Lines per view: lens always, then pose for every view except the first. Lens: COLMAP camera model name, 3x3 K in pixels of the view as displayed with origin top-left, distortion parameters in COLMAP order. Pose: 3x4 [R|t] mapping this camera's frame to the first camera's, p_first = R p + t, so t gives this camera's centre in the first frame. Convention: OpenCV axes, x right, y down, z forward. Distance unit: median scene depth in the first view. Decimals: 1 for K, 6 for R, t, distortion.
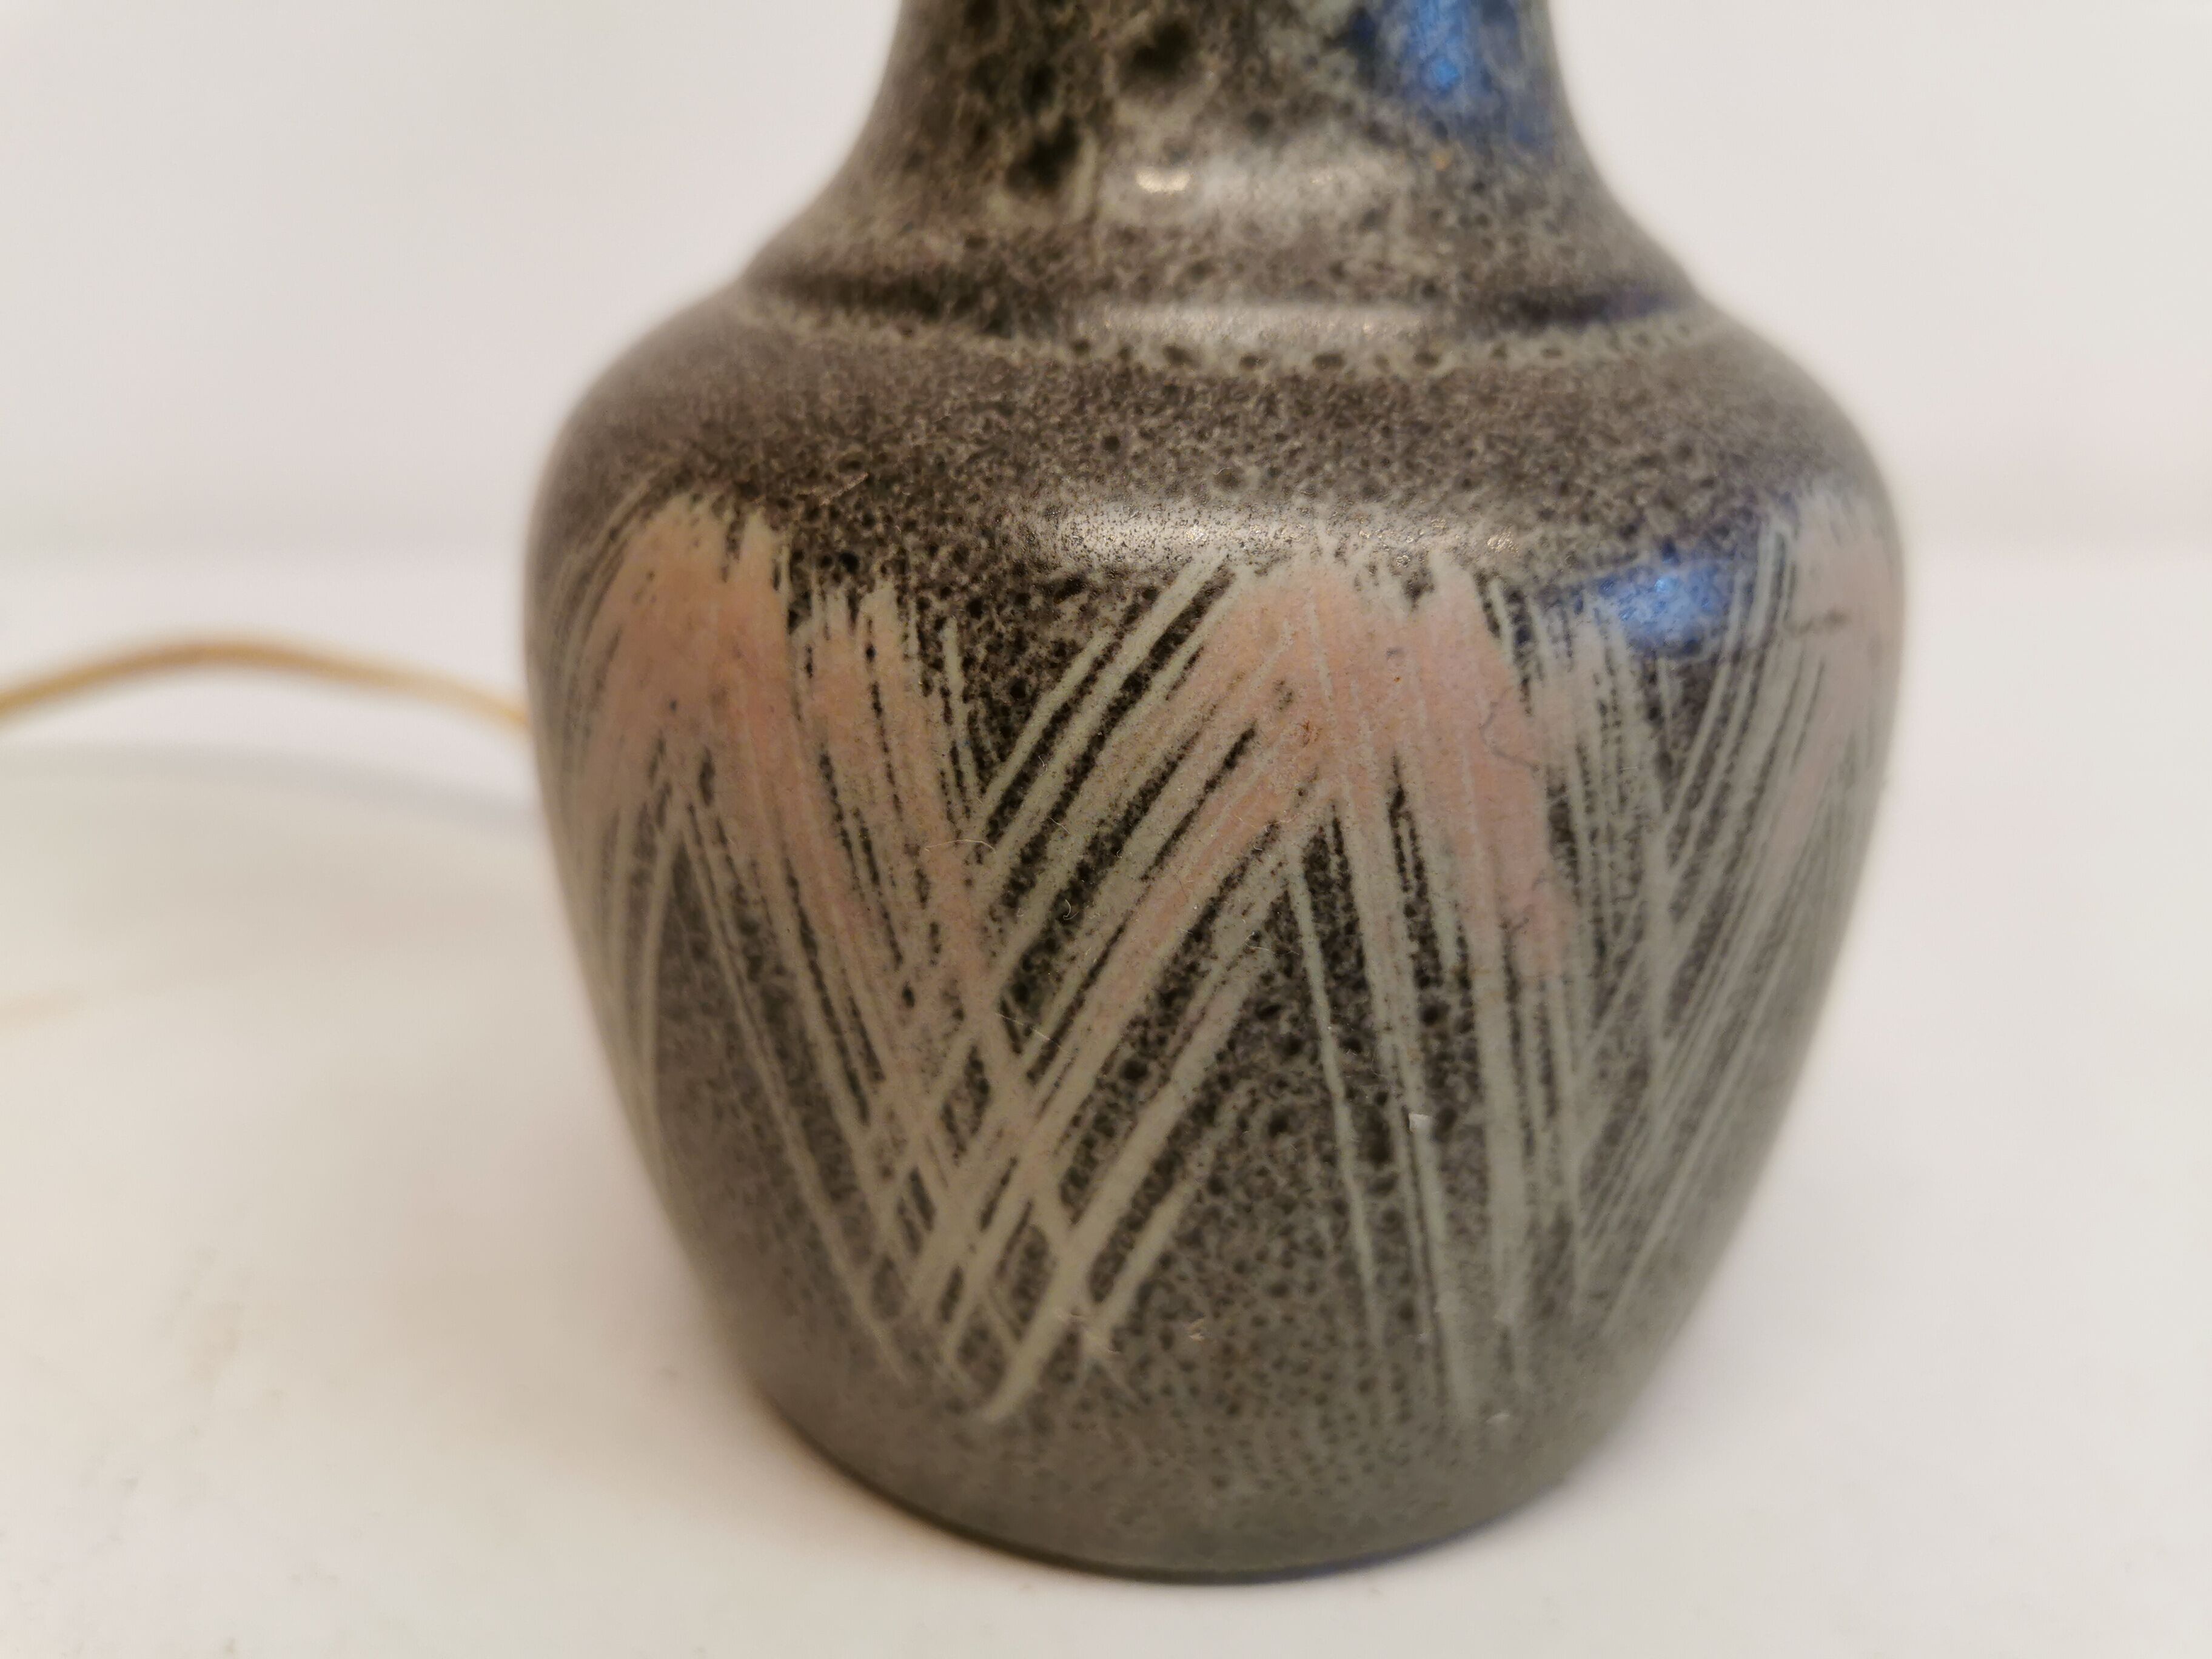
lens RADIAL K [[1738.7, 0, 1140.1], [0, 1738.7, 783.5], [0, 0, 1]] dist [0.009689, -0.054585]
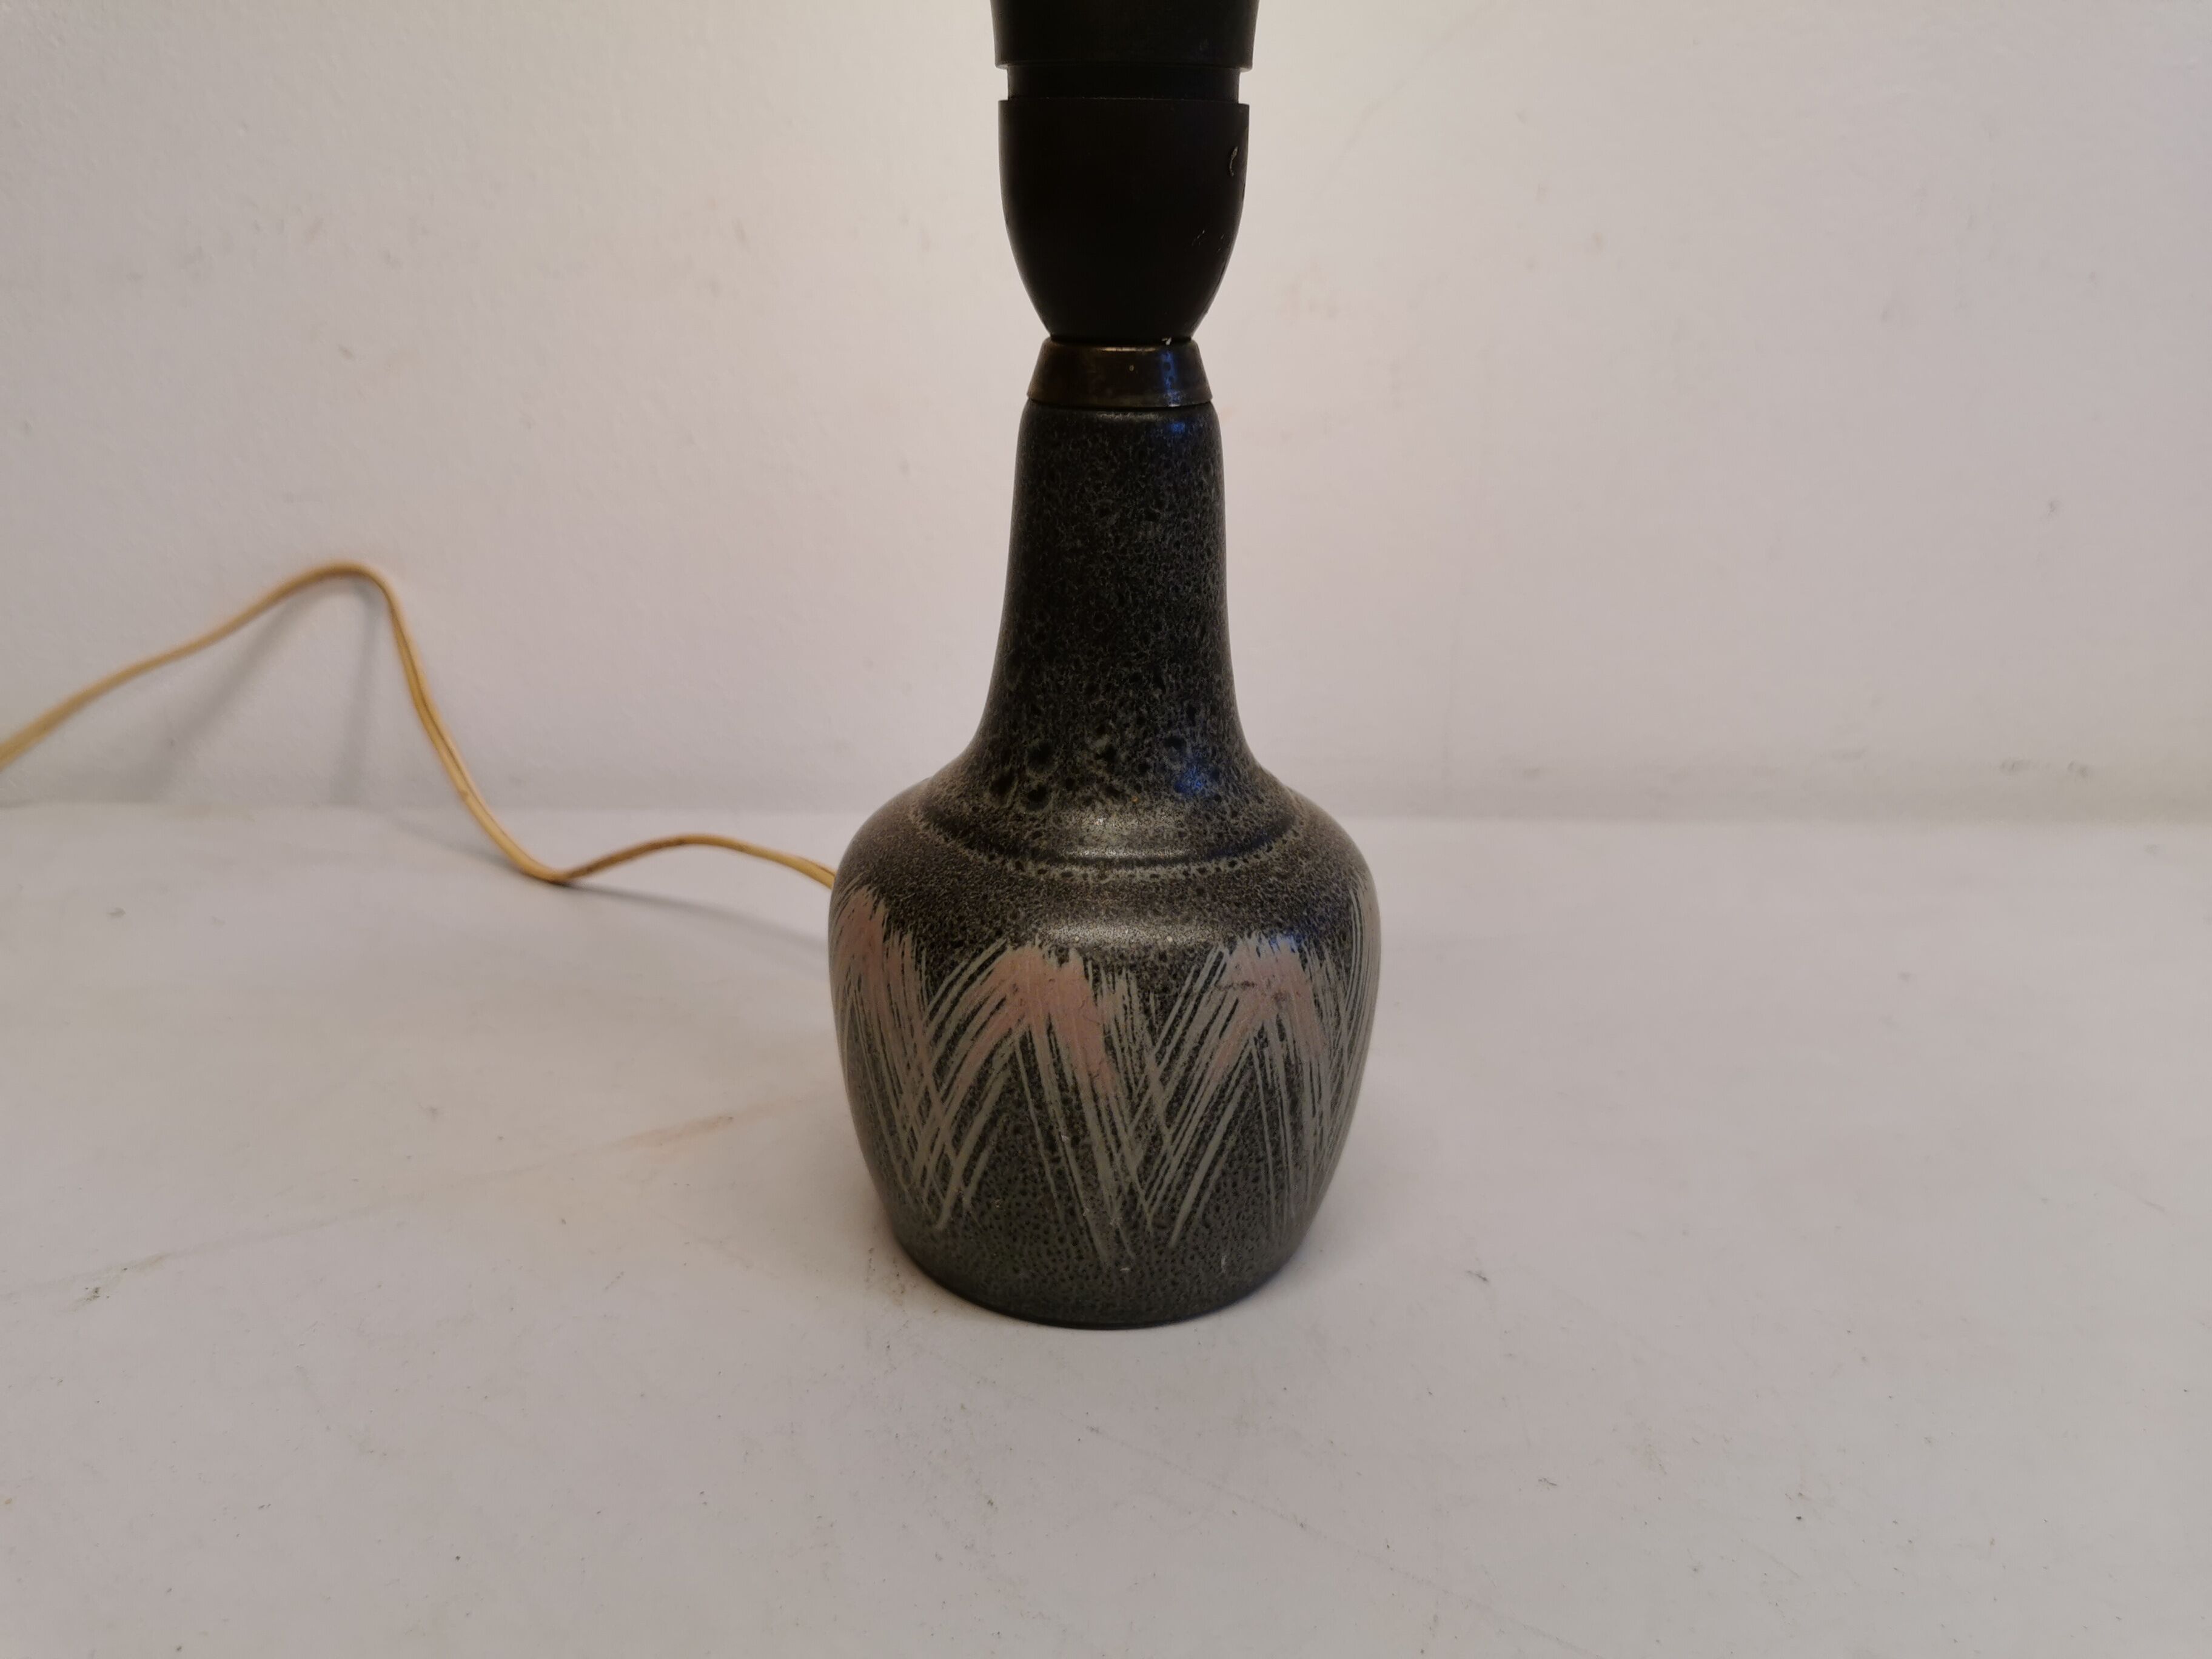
lens RADIAL K [[1738.7, 0, 1099.7], [0, 1738.7, 837.1], [0, 0, 1]] dist [0.009689, -0.054585]
pose [[0.942827, 0.124305, -0.309235, 1.023207], [-0.133385, 0.991029, -0.008309, -0.279130], [0.305428, 0.049081, 0.950949, -1.714263]]
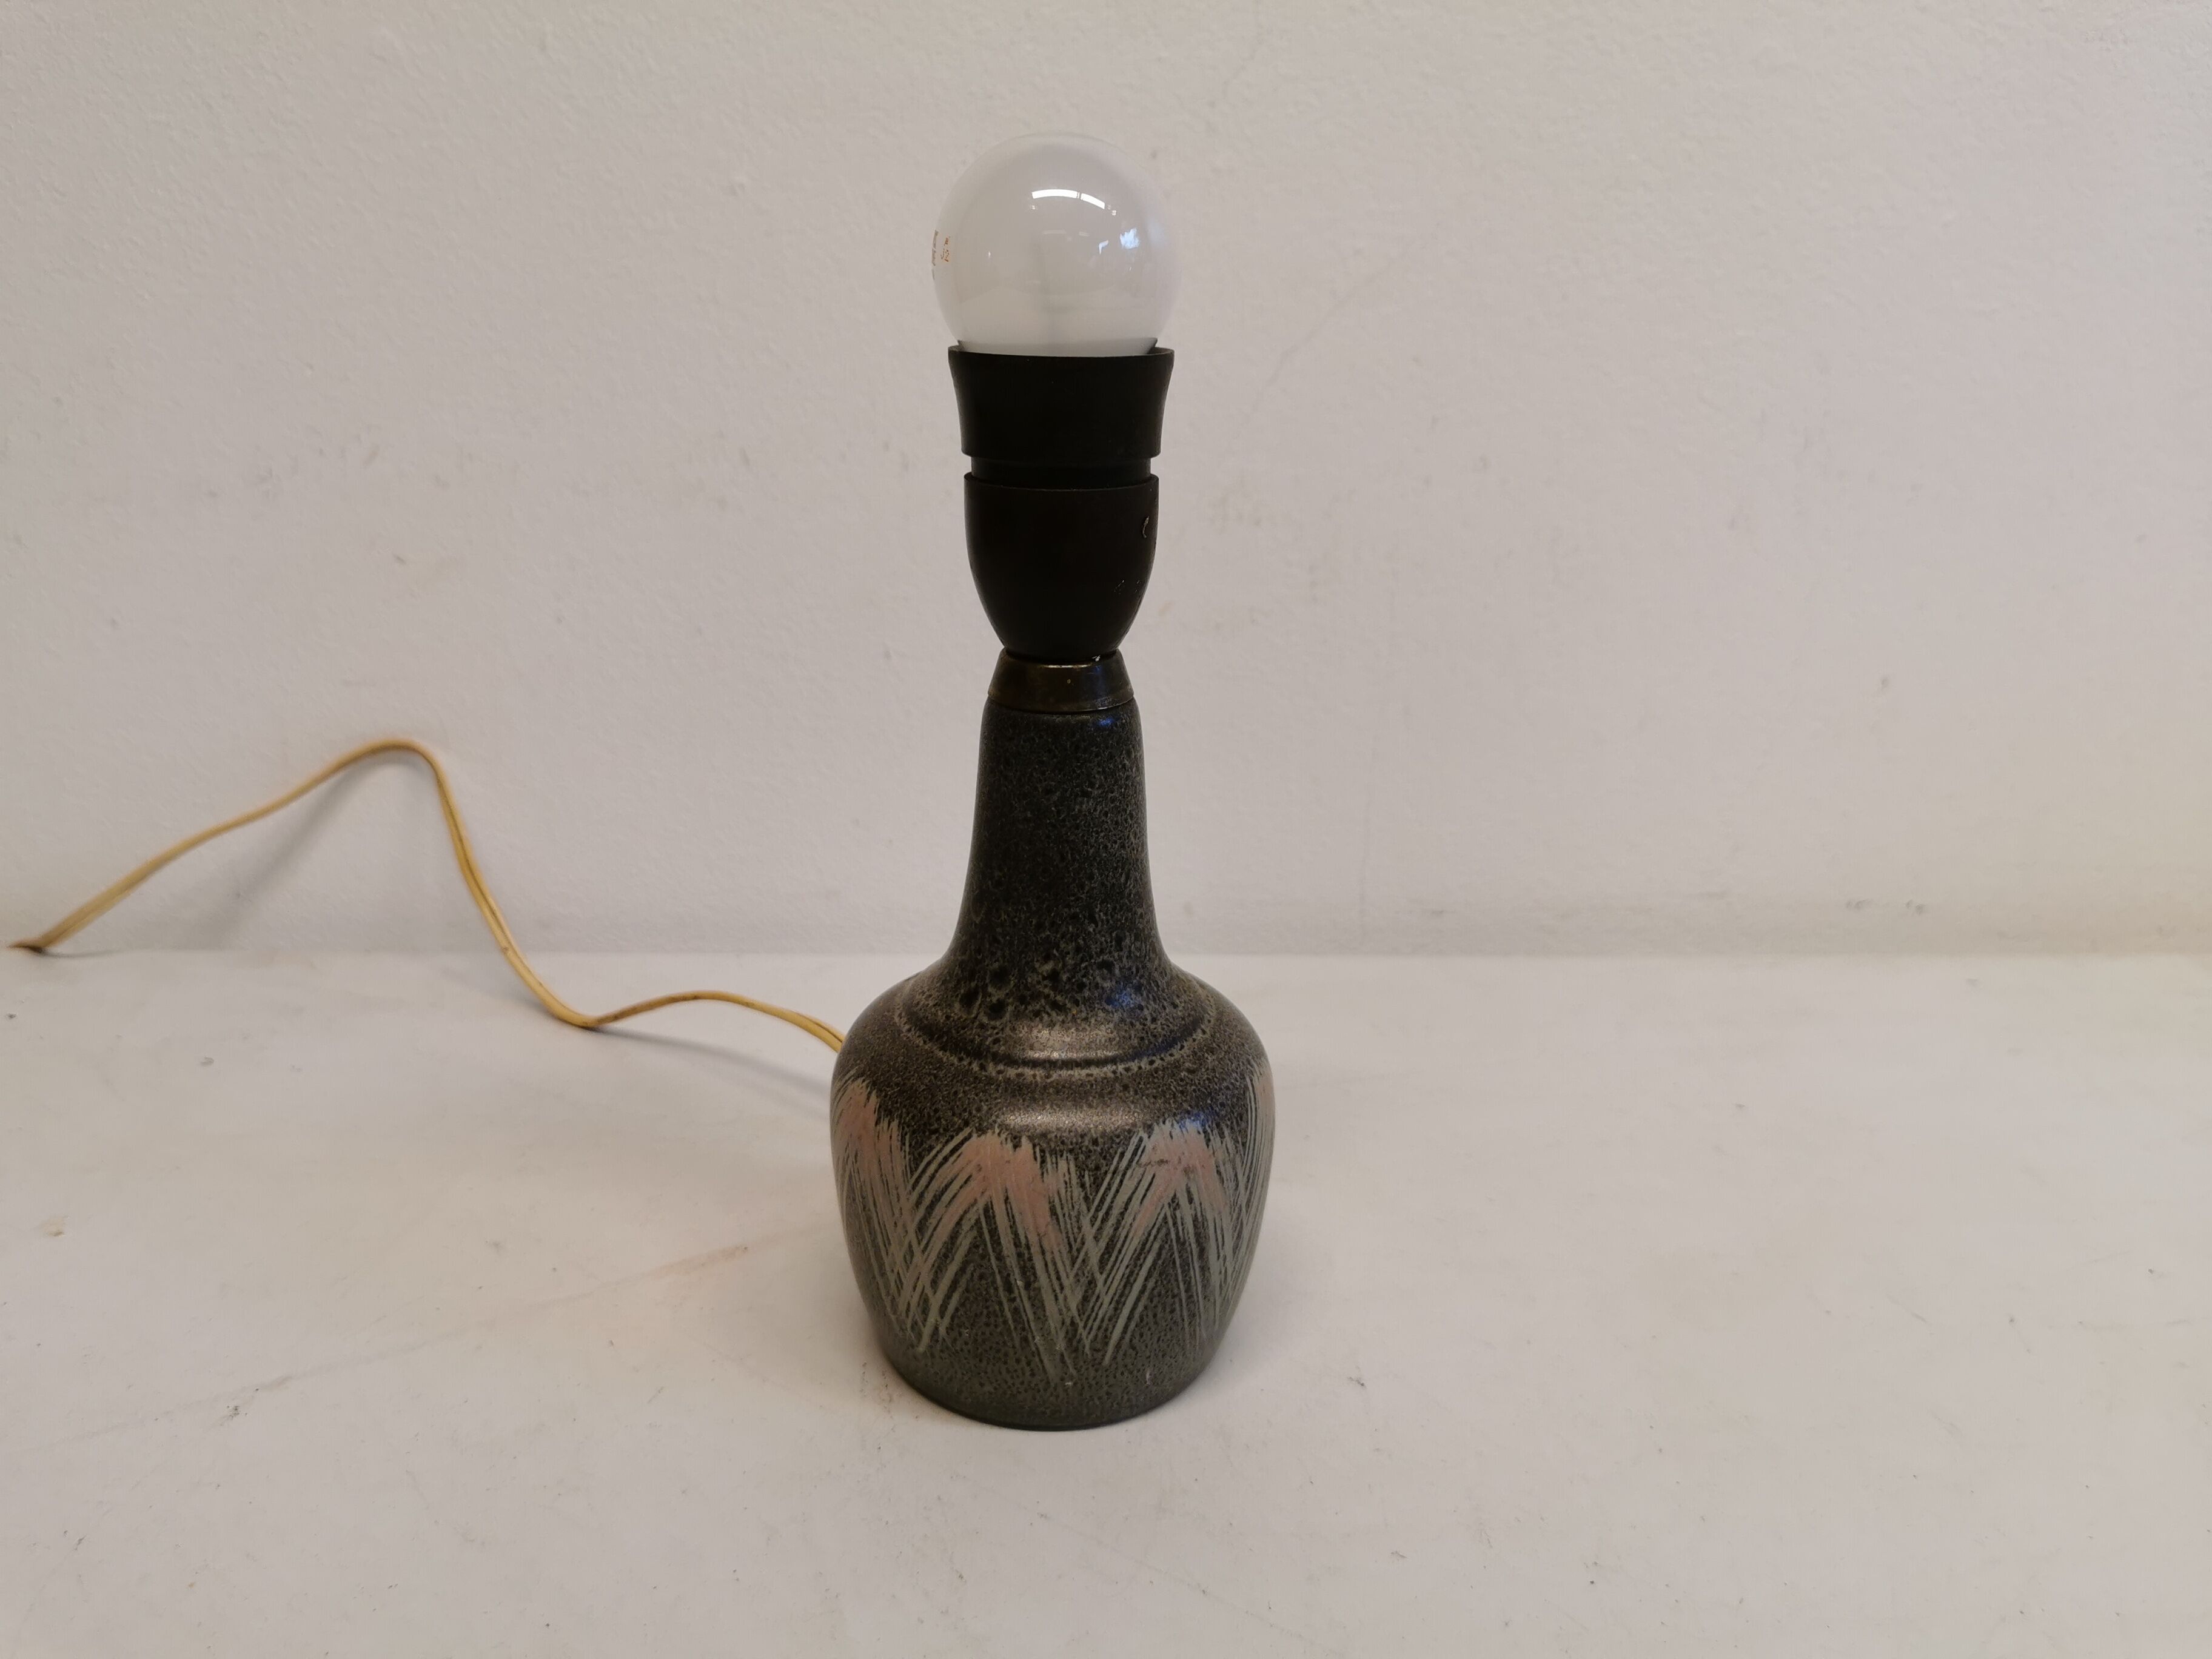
lens RADIAL K [[1738.7, 0, 1108.7], [0, 1738.7, 831.9], [0, 0, 1]] dist [0.009689, -0.054585]
pose [[0.948726, 0.112862, -0.295266, 1.283129], [-0.128281, 0.991178, -0.033317, -0.635090], [0.288900, 0.069486, 0.954834, -2.449579]]
